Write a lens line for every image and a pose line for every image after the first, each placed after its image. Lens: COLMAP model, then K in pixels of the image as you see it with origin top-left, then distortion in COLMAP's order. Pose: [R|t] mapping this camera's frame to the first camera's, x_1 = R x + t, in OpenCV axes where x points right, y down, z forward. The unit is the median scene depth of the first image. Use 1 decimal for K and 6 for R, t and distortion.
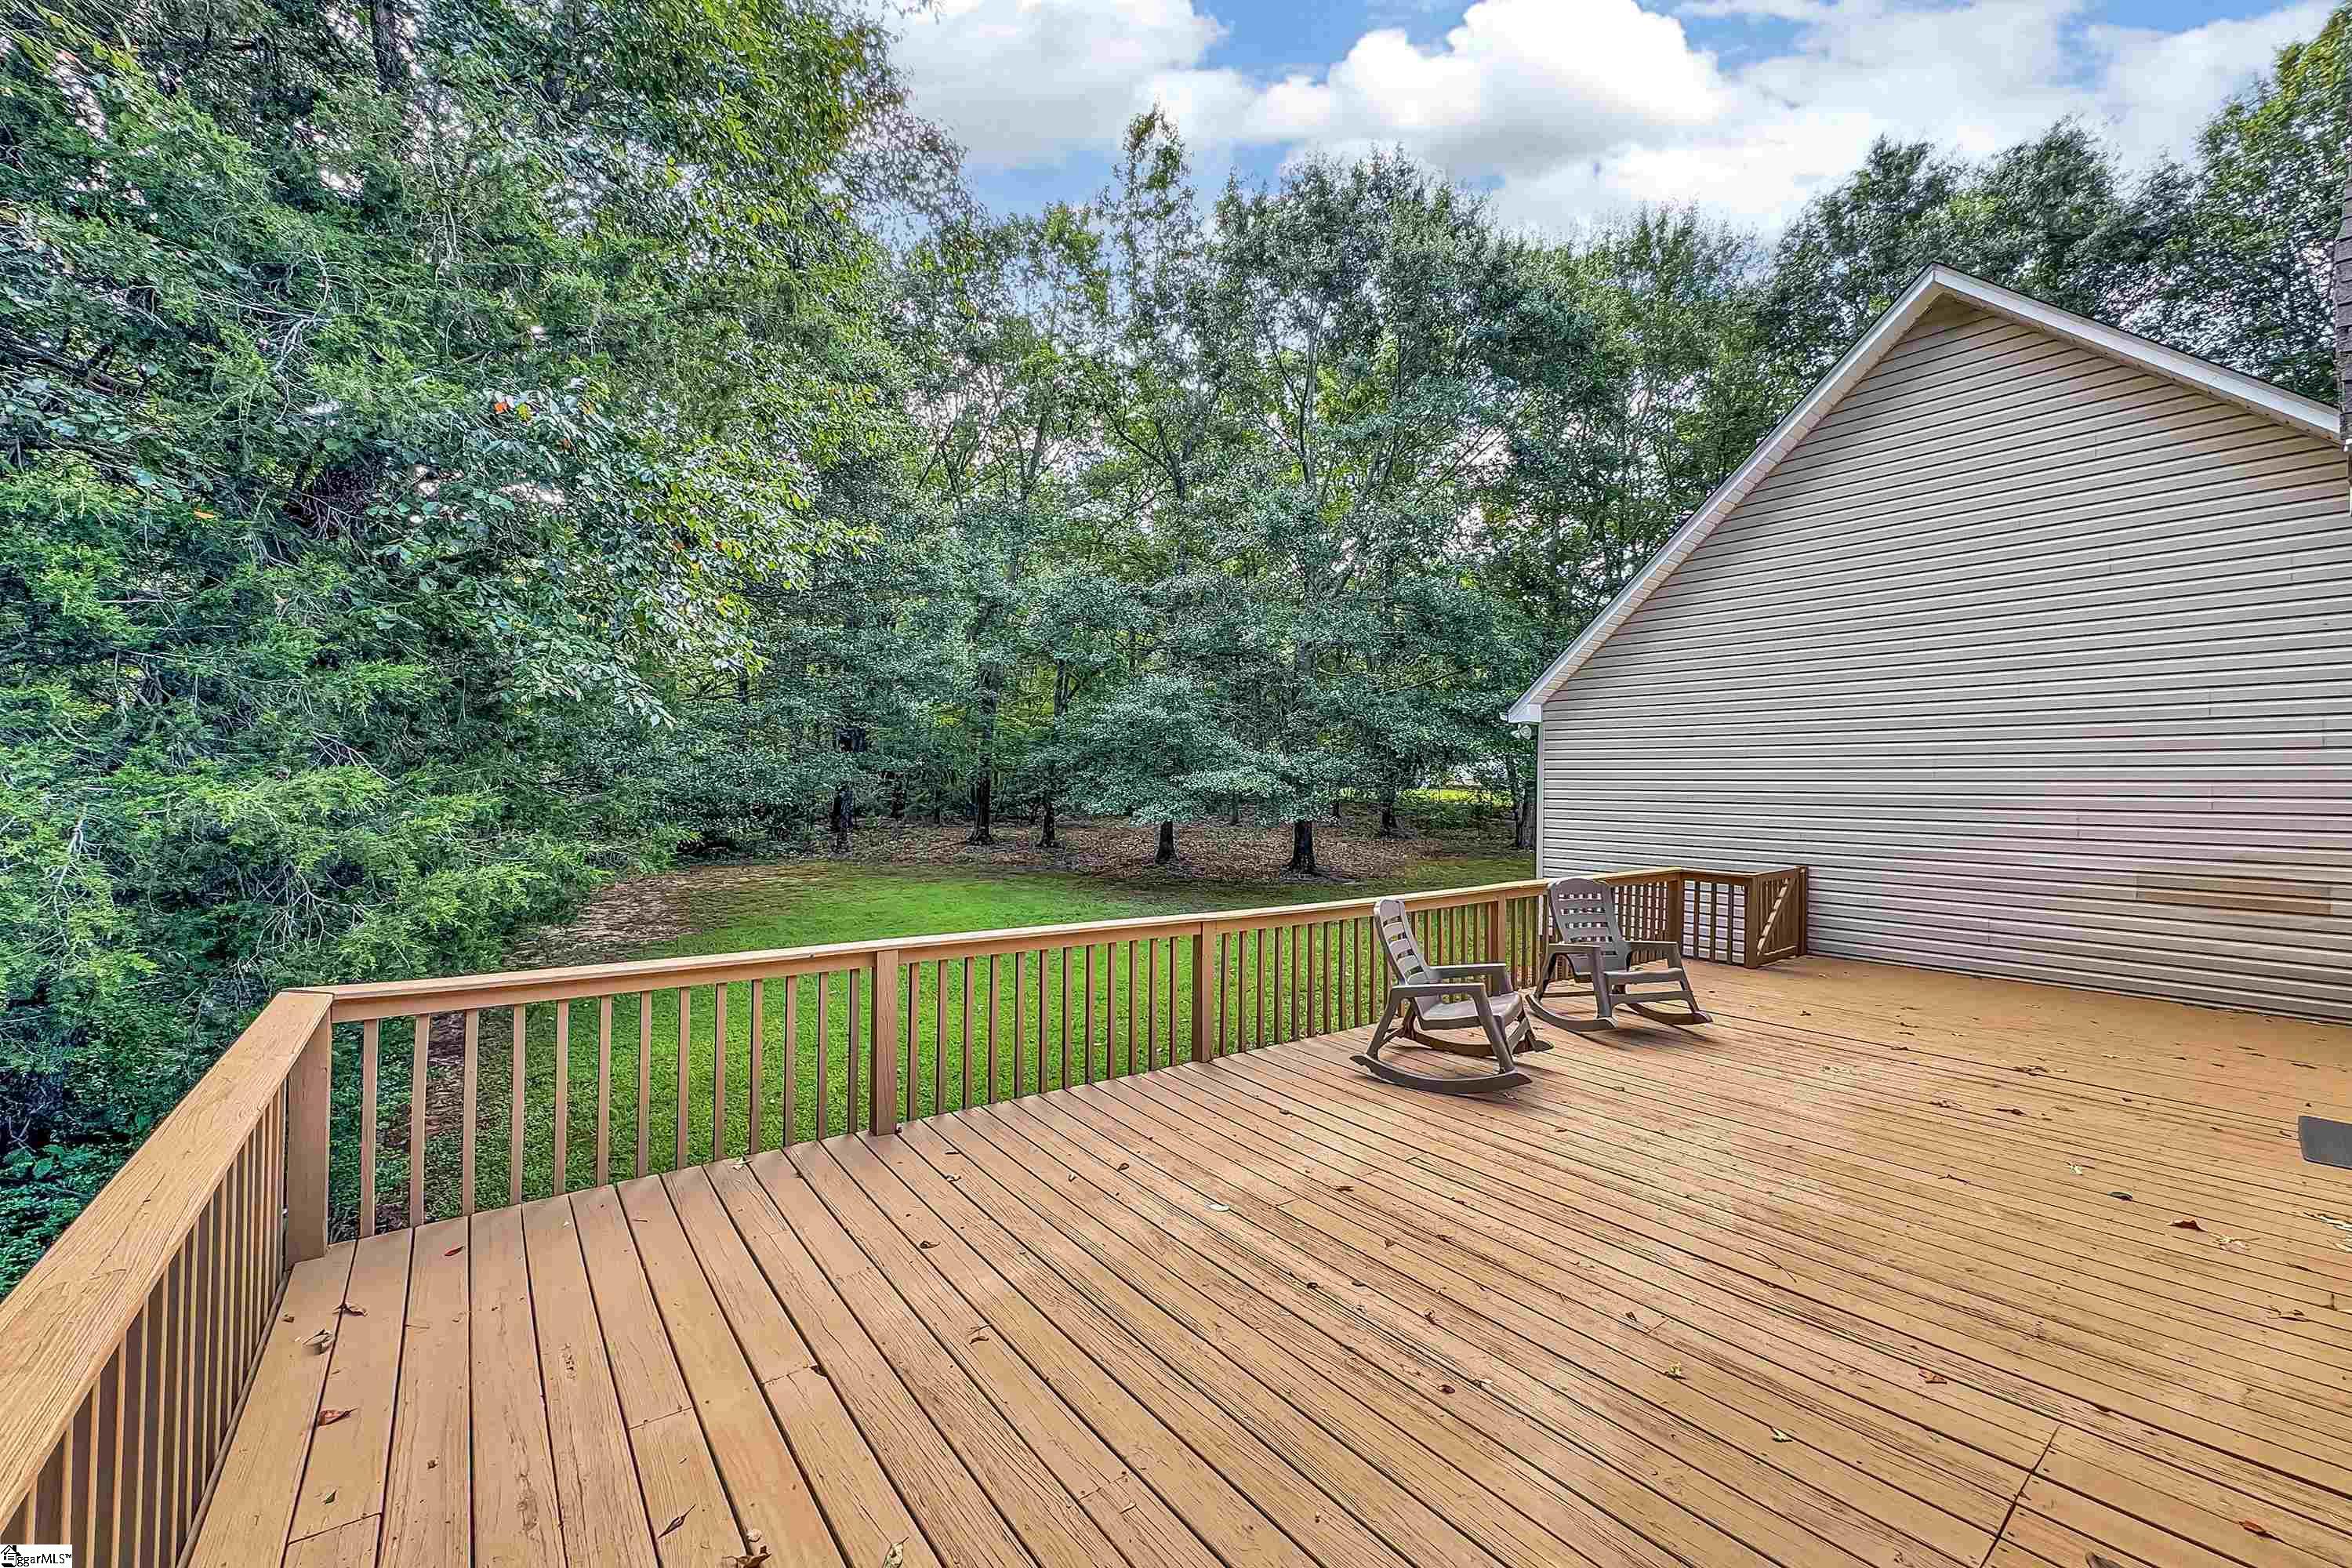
lens RADIAL K [[963.4, 0, 1176.0], [0, 963.4, 784.0], [0, 0, 1]] dist [0.000158, 0.000013]
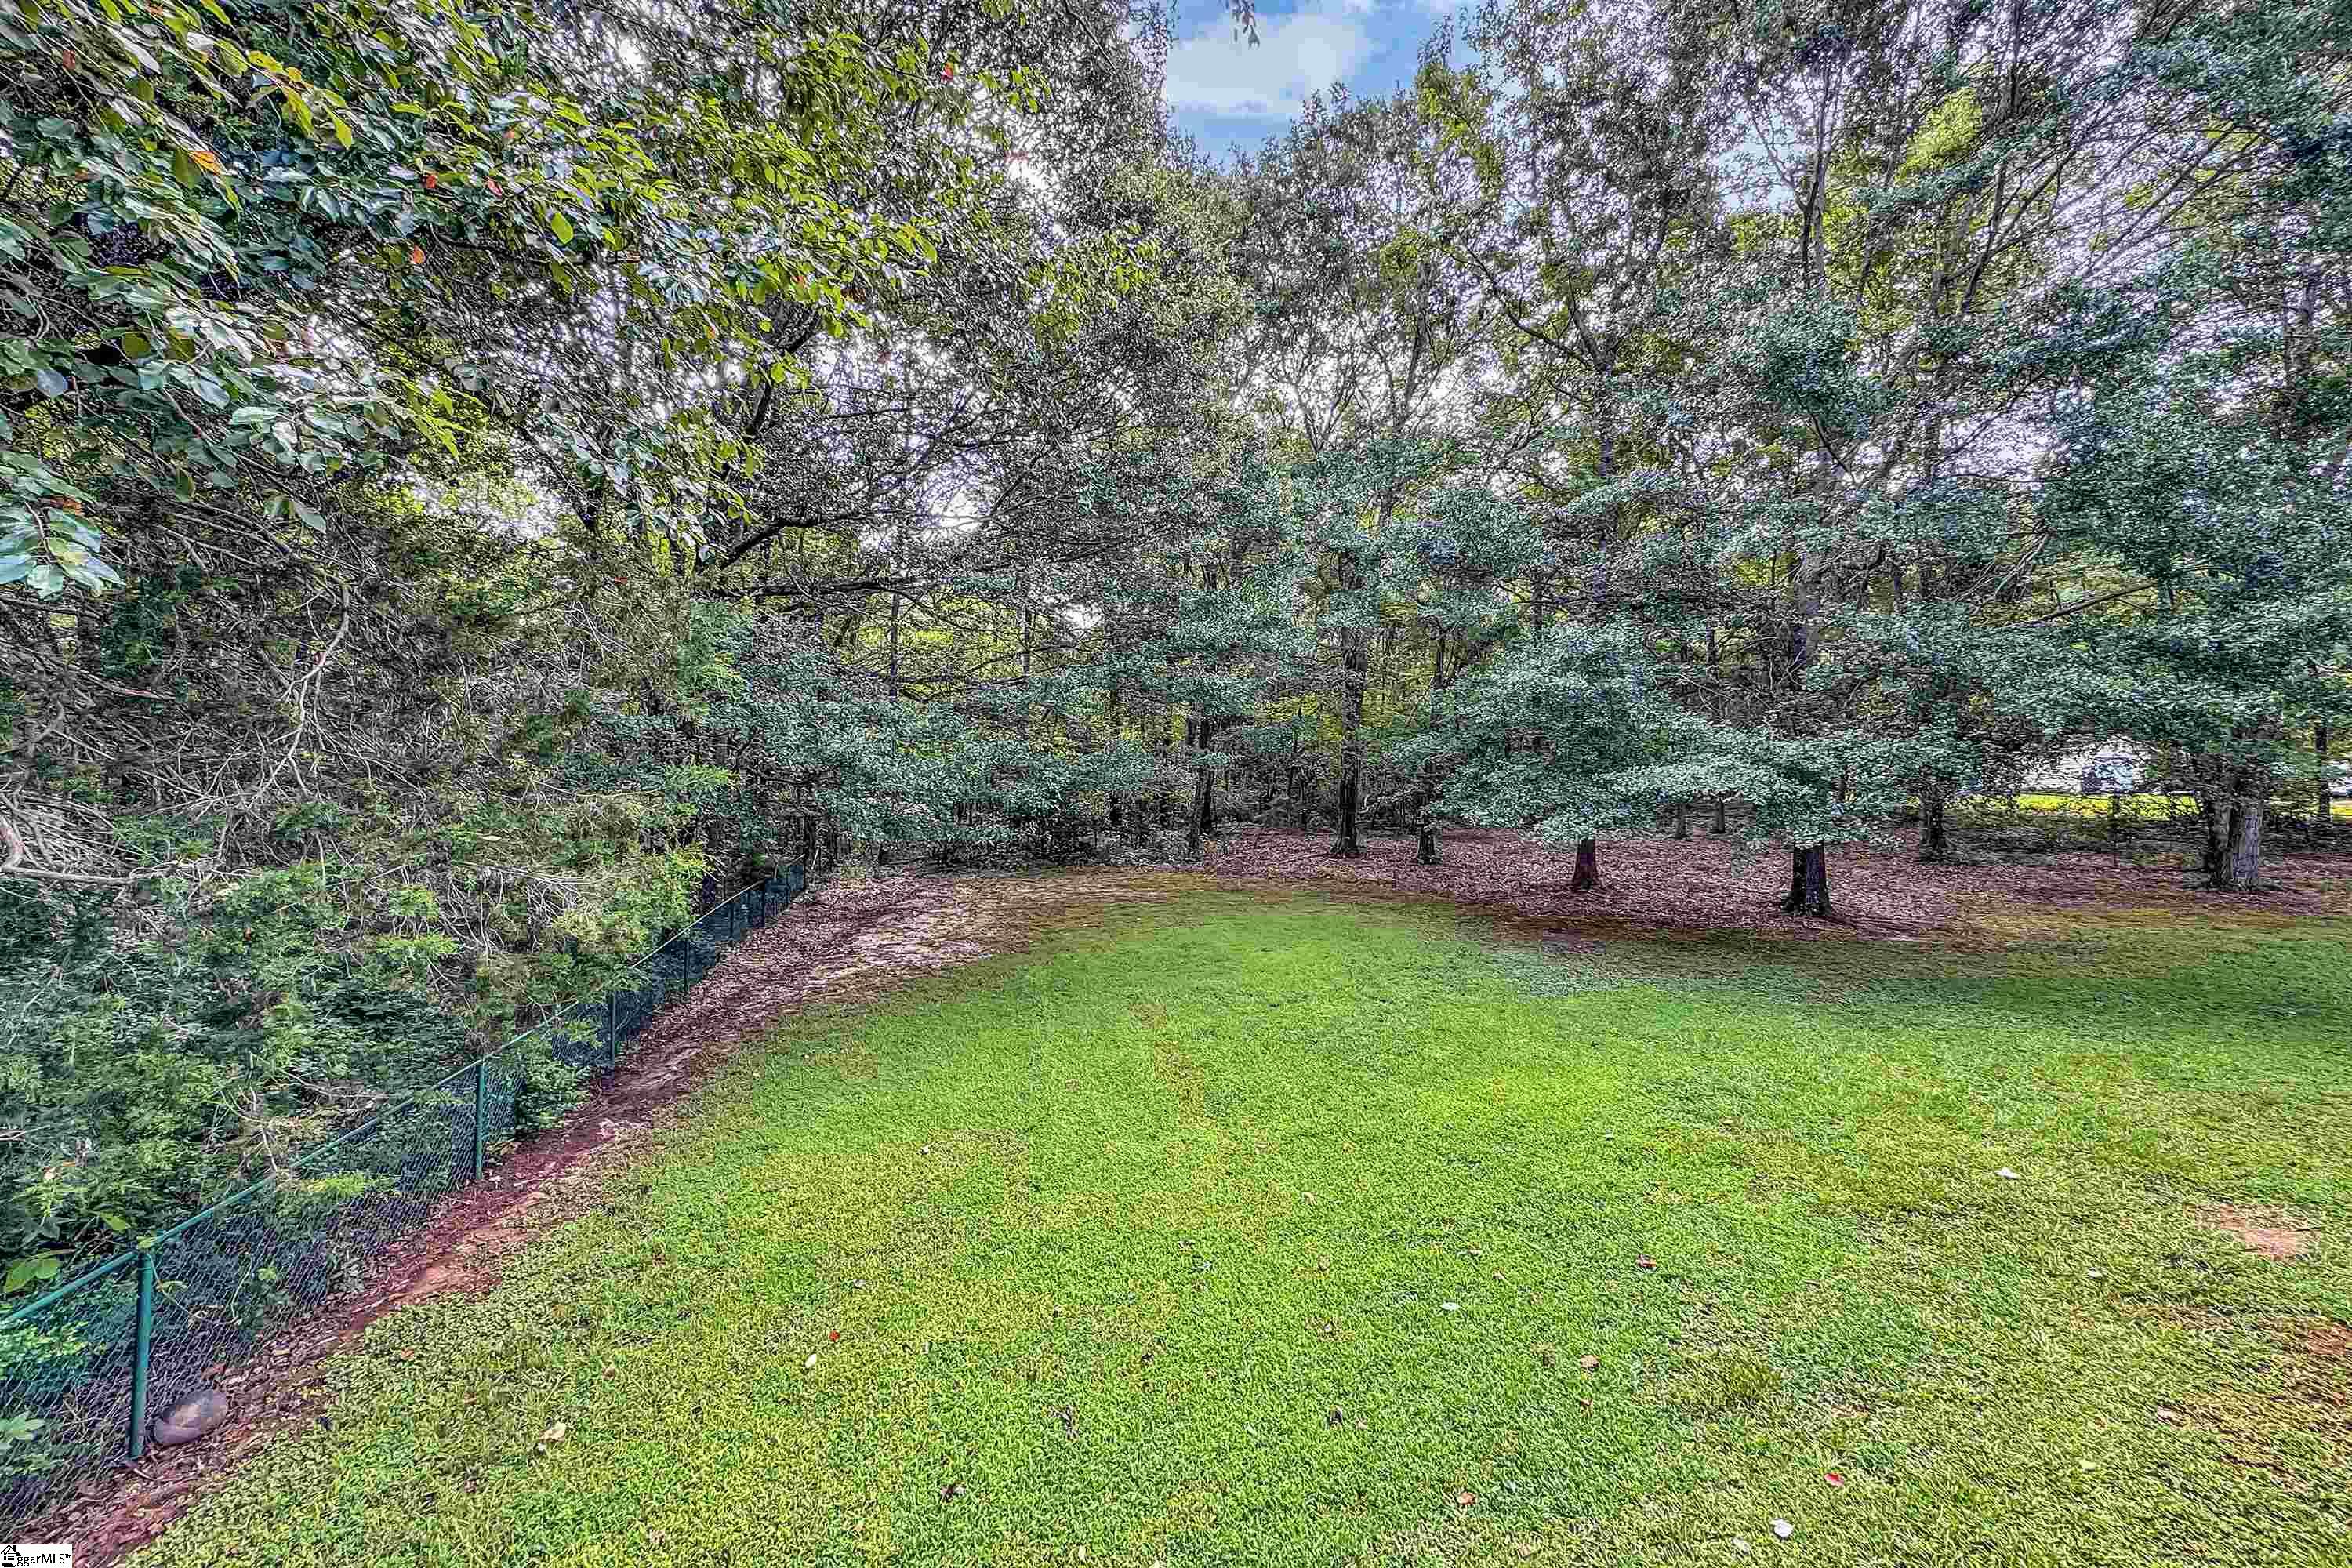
lens RADIAL K [[963.4, 0, 1176.0], [0, 963.4, 784.0], [0, 0, 1]] dist [0.000158, 0.000013]
pose [[0.916926, -0.001143, -0.399055, -0.003728], [-0.000382, 0.999993, -0.003743, 0.002659], [0.399057, 0.003584, 0.916919, 0.223341]]
